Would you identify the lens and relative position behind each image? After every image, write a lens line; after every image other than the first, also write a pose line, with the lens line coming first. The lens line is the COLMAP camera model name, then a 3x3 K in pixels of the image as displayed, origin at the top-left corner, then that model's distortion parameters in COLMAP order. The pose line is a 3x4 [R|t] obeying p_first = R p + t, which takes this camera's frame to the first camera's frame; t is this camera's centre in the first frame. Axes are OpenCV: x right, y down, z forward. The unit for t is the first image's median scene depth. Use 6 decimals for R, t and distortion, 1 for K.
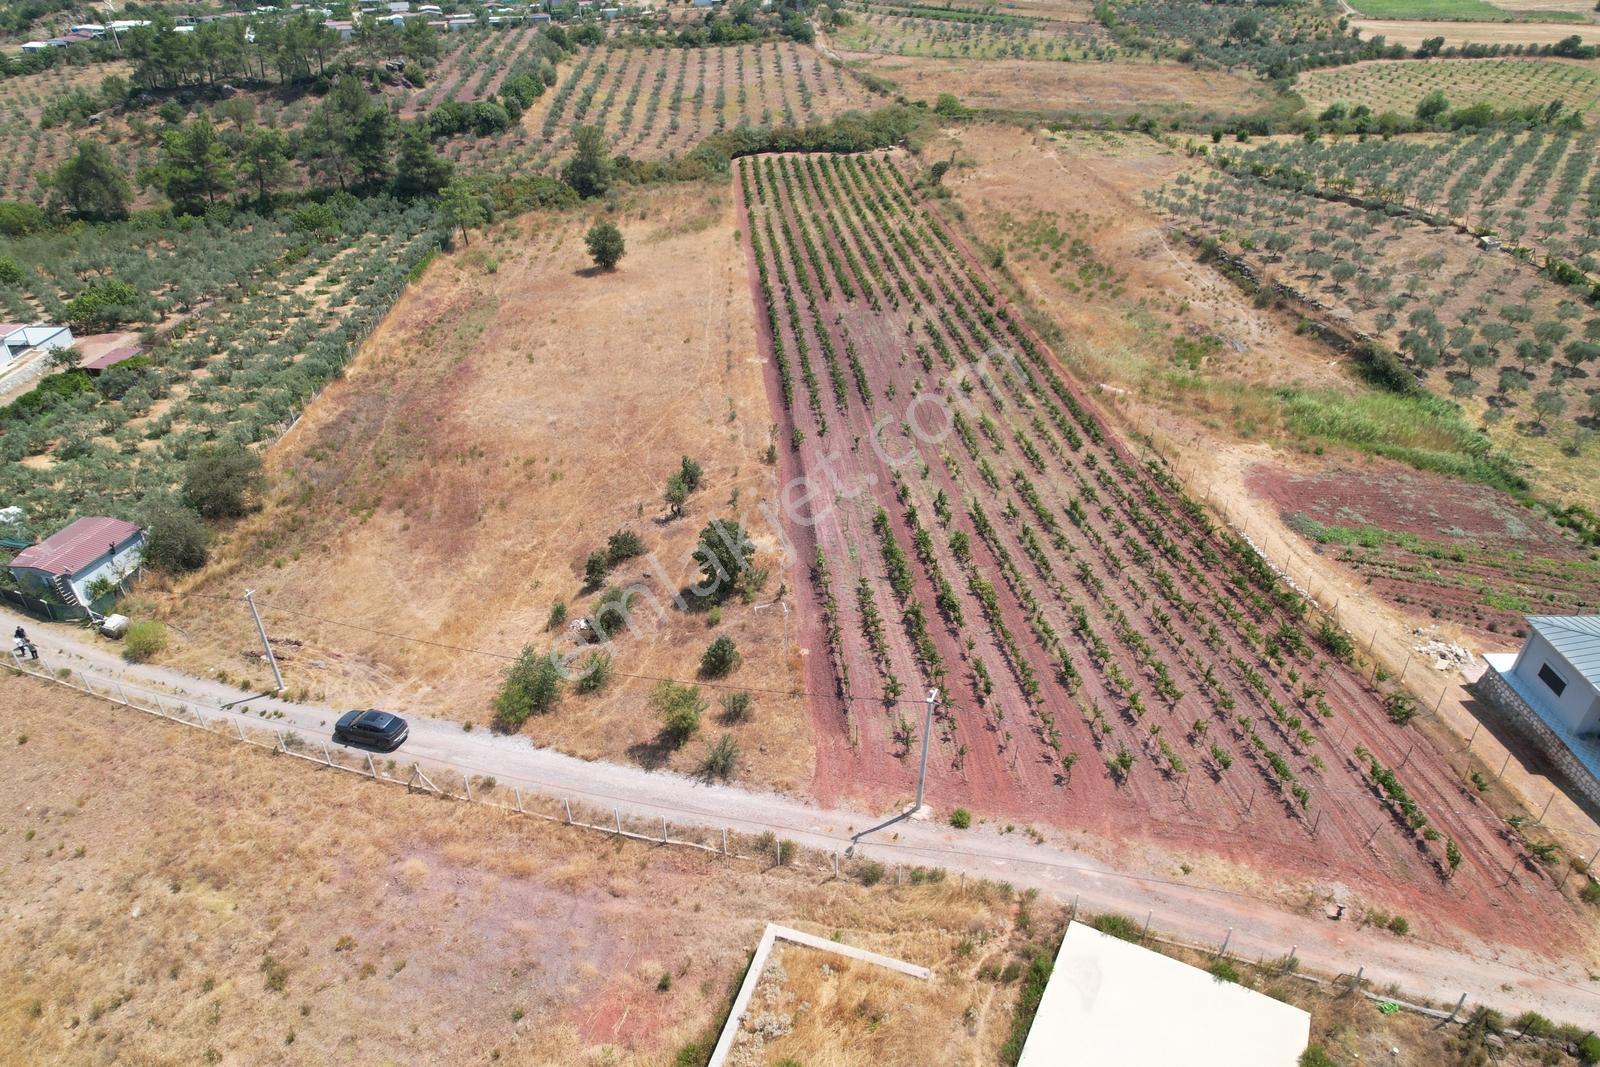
lens RADIAL K [[1025.5, 0, 800.0], [0, 1025.5, 533.5], [0, 0, 1]] dist [-0.077407, 0.072757]
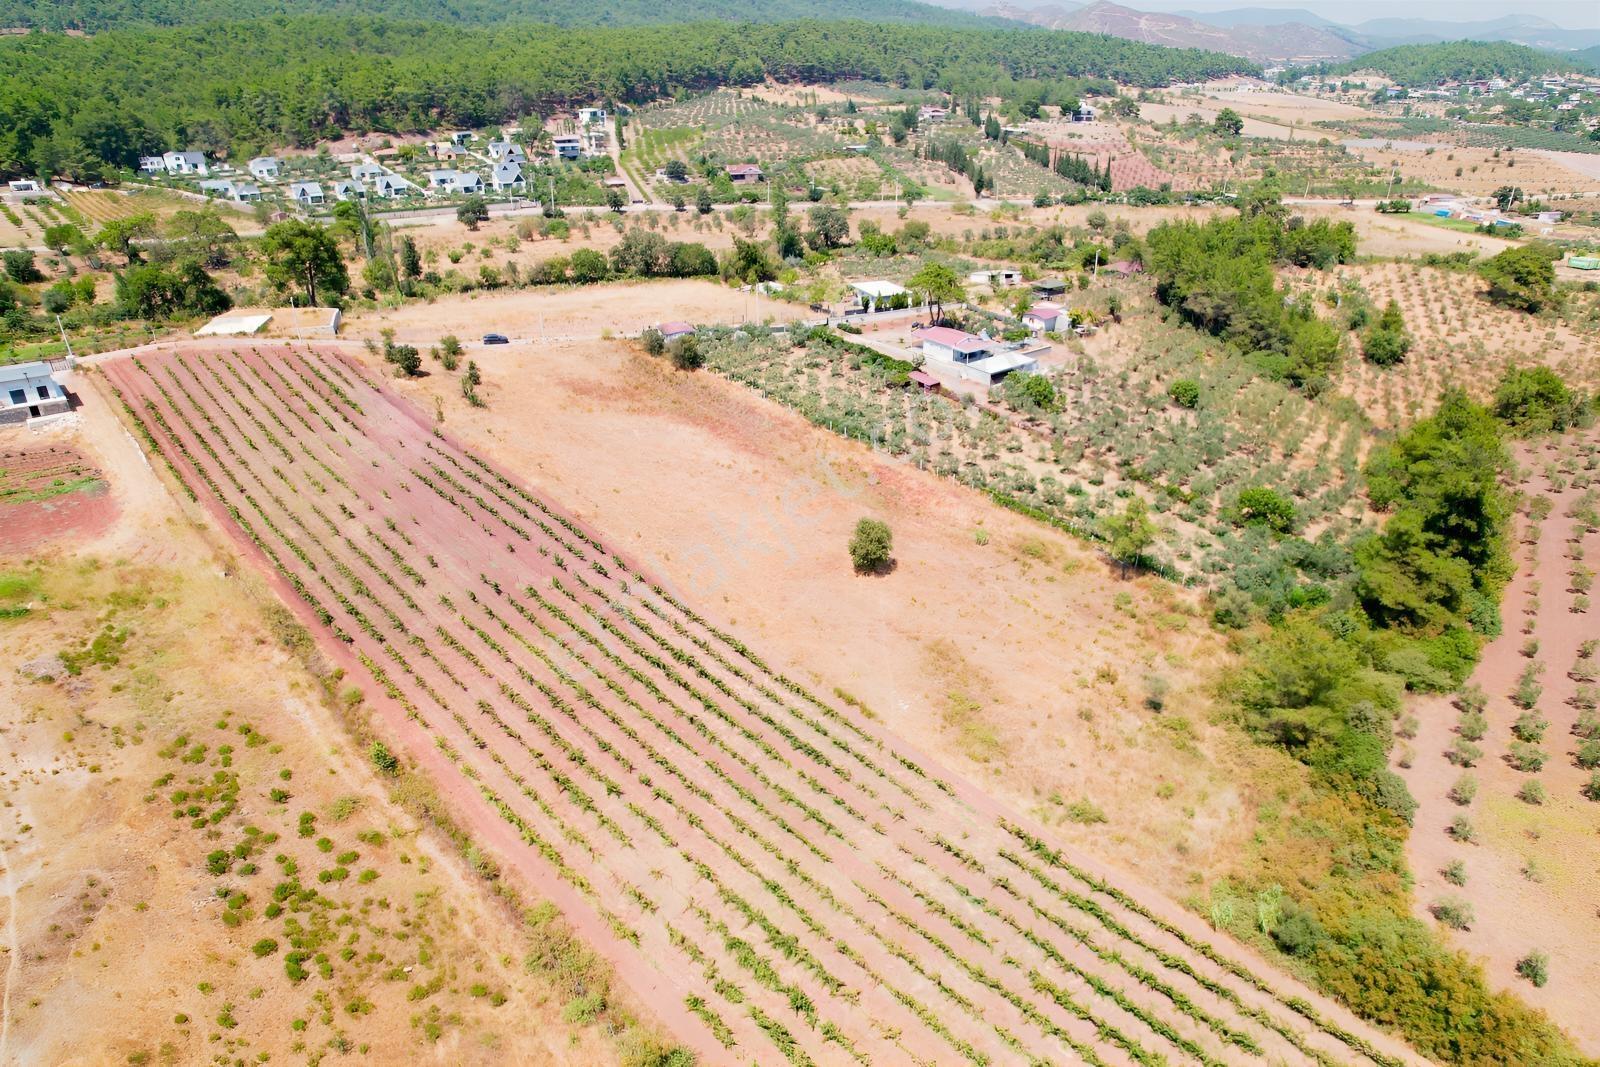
lens RADIAL K [[1025.5, 0, 800.0], [0, 1025.5, 533.5], [0, 0, 1]] dist [-0.077407, 0.072757]
pose [[-0.784619, 0.268793, -0.558680, 0.429504], [-0.347592, 0.555463, 0.755408, -1.247832], [0.513375, 0.786900, -0.342396, 1.753163]]
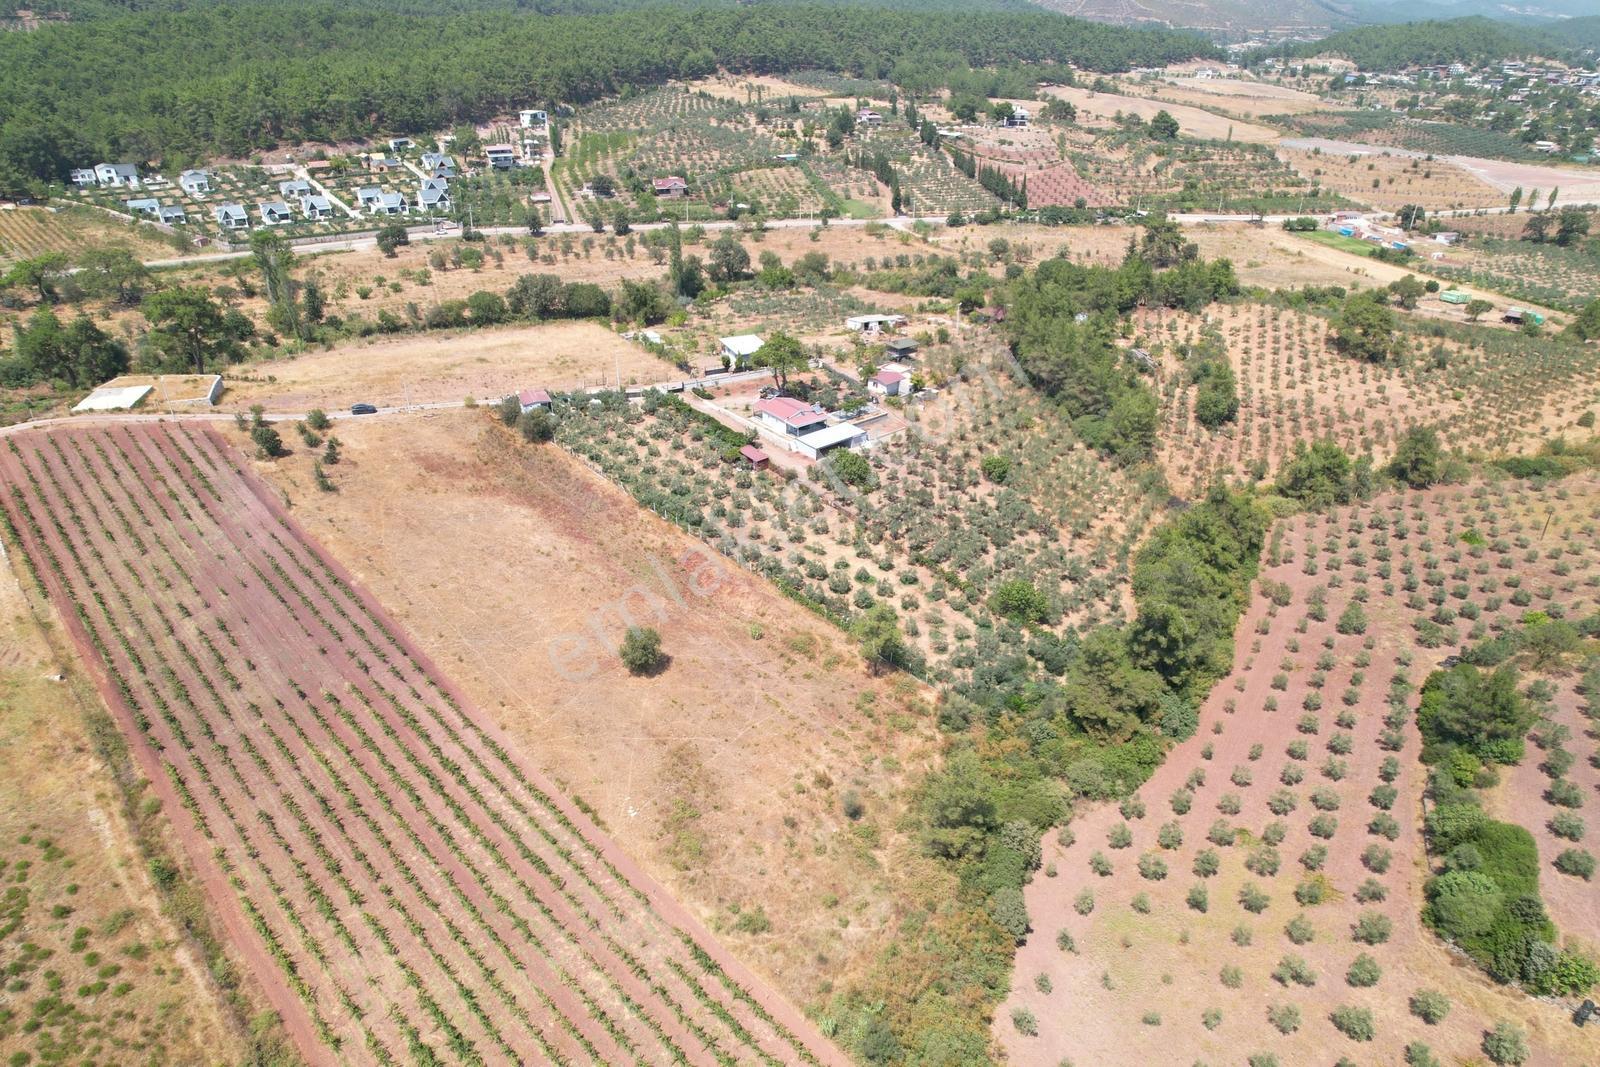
lens RADIAL K [[1025.5, 0, 800.0], [0, 1025.5, 533.5], [0, 0, 1]] dist [-0.077407, 0.072757]
pose [[-0.778454, 0.287769, -0.557851, 0.248068], [-0.356498, 0.528791, 0.770253, -1.537468], [0.516641, 0.798479, -0.309051, 1.794664]]
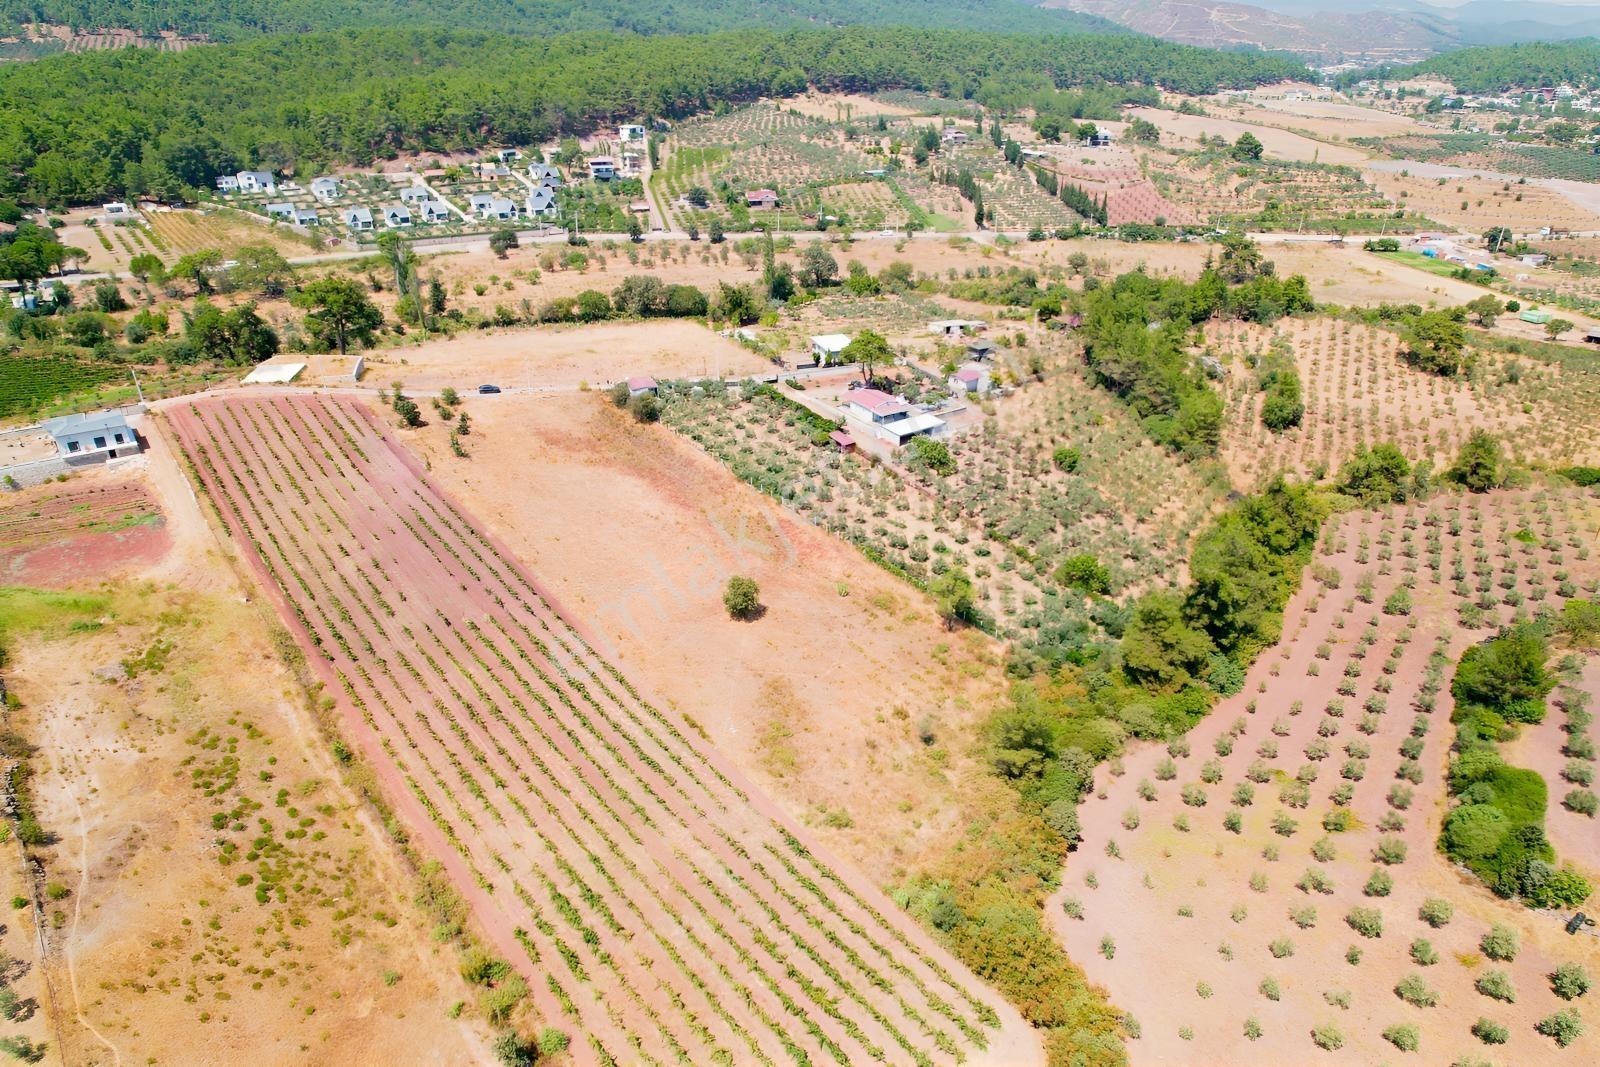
lens RADIAL K [[1025.5, 0, 800.0], [0, 1025.5, 533.5], [0, 0, 1]] dist [-0.077407, 0.072757]
pose [[-0.824351, 0.249947, -0.507910, 0.374485], [-0.323026, 0.529112, 0.784662, -1.611867], [0.464865, 0.810905, -0.355435, 1.891752]]
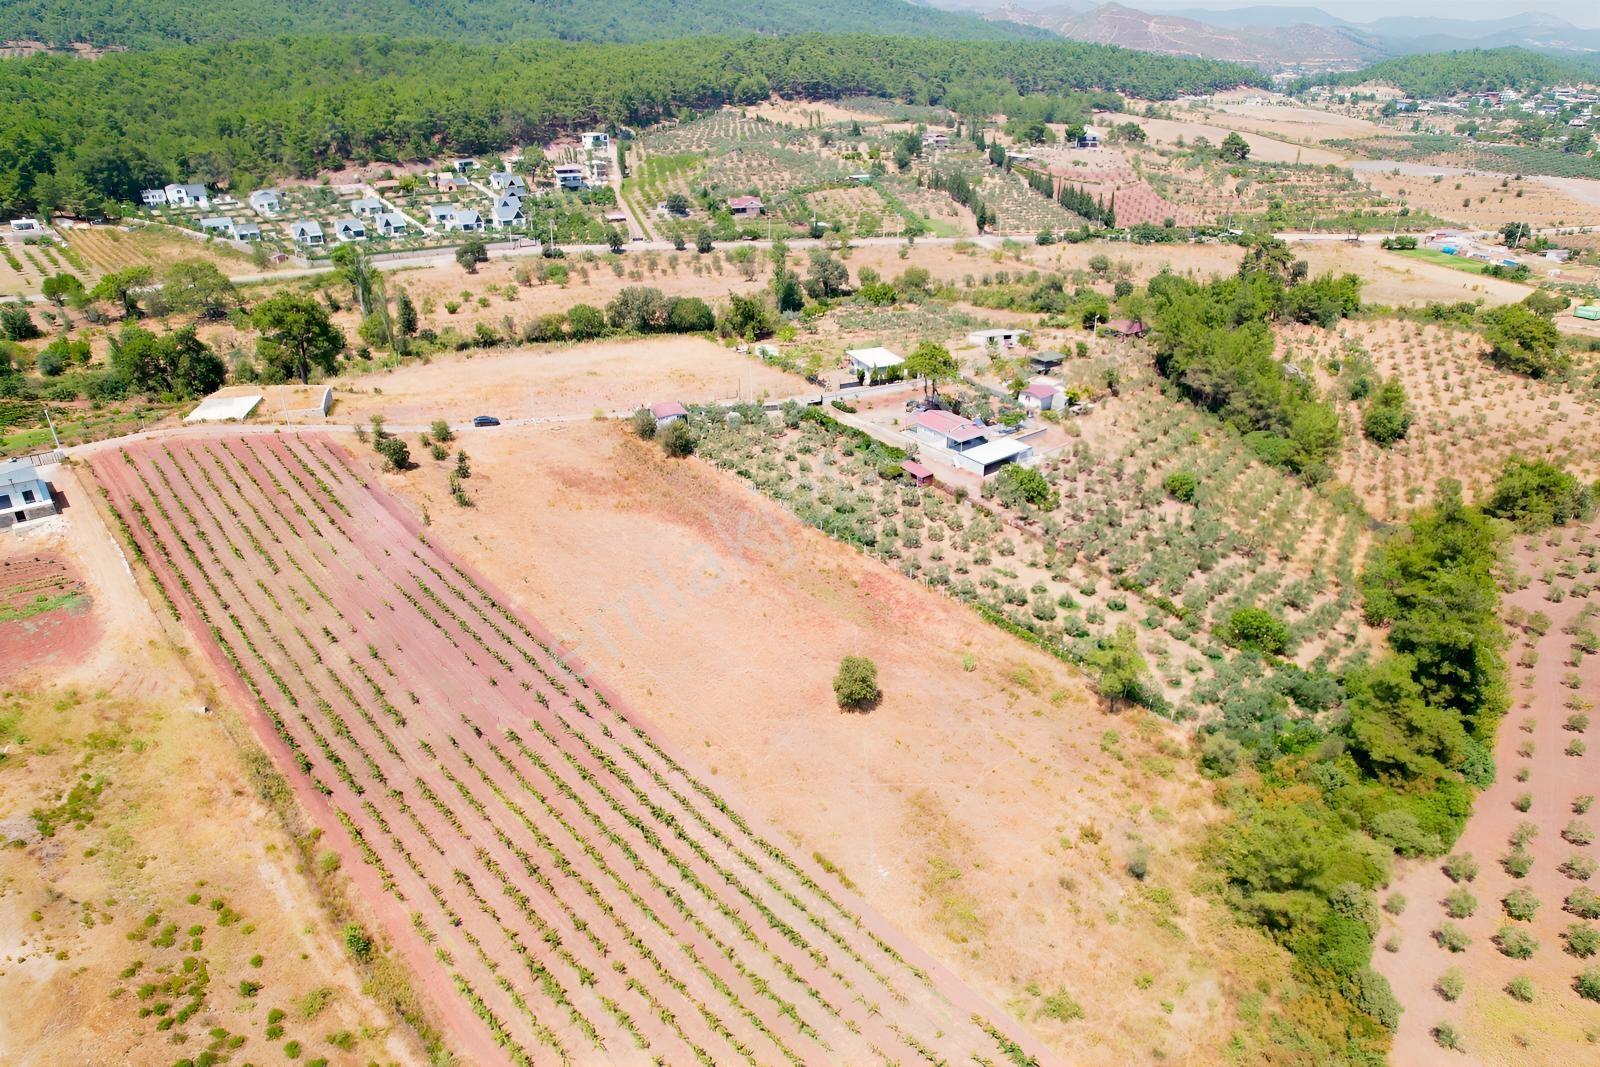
lens RADIAL K [[1025.5, 0, 800.0], [0, 1025.5, 533.5], [0, 0, 1]] dist [-0.077407, 0.072757]
pose [[-0.789268, 0.267469, -0.552736, 0.361441], [-0.344926, 0.551599, 0.759450, -1.333208], [0.508018, 0.790062, -0.343102, 1.639136]]
